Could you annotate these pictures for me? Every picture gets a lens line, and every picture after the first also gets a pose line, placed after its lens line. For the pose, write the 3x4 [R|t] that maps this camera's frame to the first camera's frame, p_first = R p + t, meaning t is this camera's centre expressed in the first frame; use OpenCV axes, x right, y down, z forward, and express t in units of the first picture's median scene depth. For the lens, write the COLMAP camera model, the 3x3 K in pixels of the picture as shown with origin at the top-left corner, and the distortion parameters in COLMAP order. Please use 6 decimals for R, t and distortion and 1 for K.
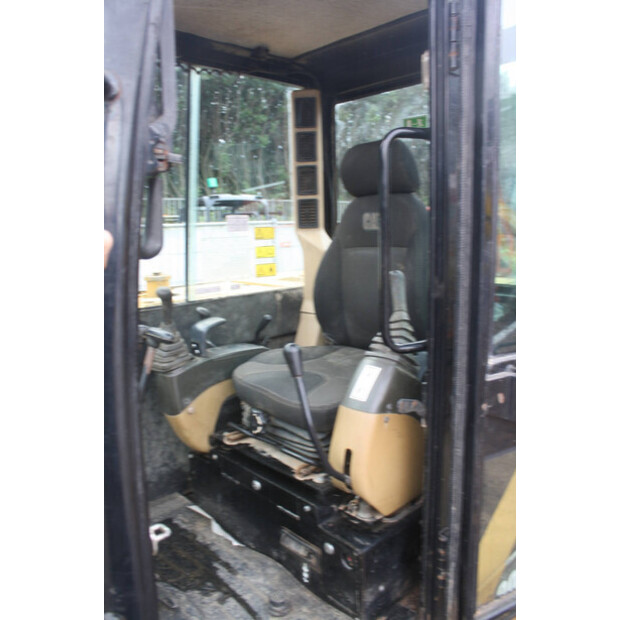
lens RADIAL K [[525.4, 0, 310.0], [0, 525.4, 310.0], [0, 0, 1]] dist [-0.161551, 0.152120]
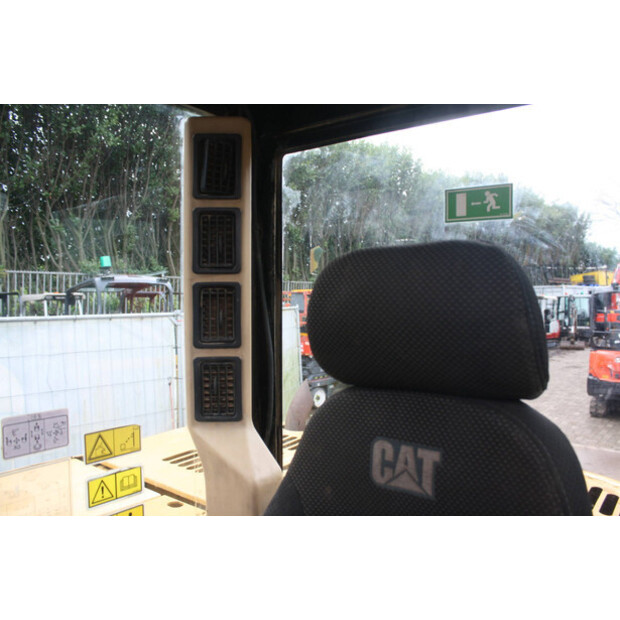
lens RADIAL K [[517.9, 0, 308.5], [0, 517.9, 319.4], [0, 0, 1]] dist [-0.161607, 0.131326]
pose [[0.985762, 0.018147, 0.167167, -0.003309], [0.001996, 0.992827, -0.119545, -0.234005], [-0.168138, 0.118176, 0.978654, 0.673194]]
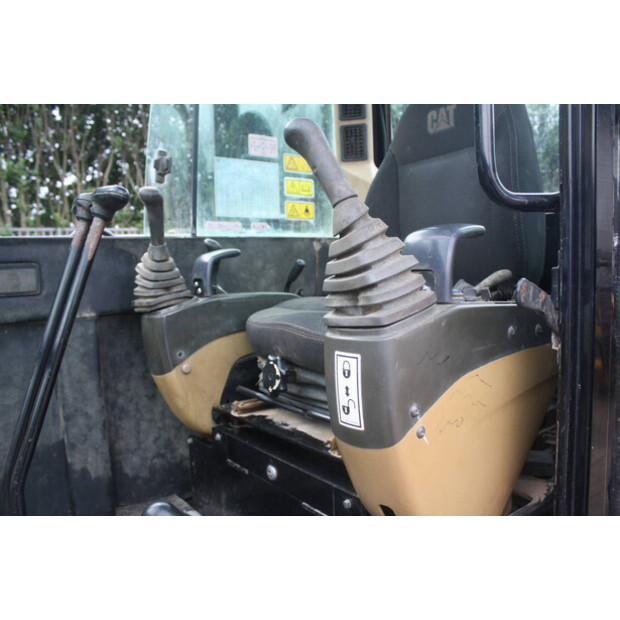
lens RADIAL K [[514.6, 0, 311.3], [0, 514.6, 317.0], [0, 0, 1]] dist [-0.159957, 0.136174]
pose [[0.995716, 0.002552, -0.092430, 0.004175], [-0.008661, 0.997798, -0.065757, 0.160314], [0.092059, 0.066275, 0.993546, 0.306488]]
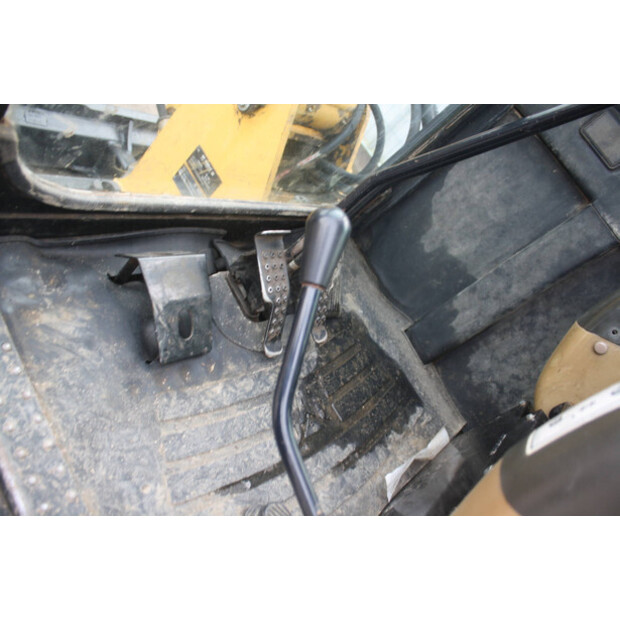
lens RADIAL K [[517.9, 0, 308.5], [0, 517.9, 319.4], [0, 0, 1]] dist [-0.161607, 0.131326]
pose [[-0.010538, 0.732574, -0.680605, 0.102708], [-0.777227, 0.422237, 0.466512, 0.167808], [0.629132, 0.533901, 0.564927, 0.474416]]
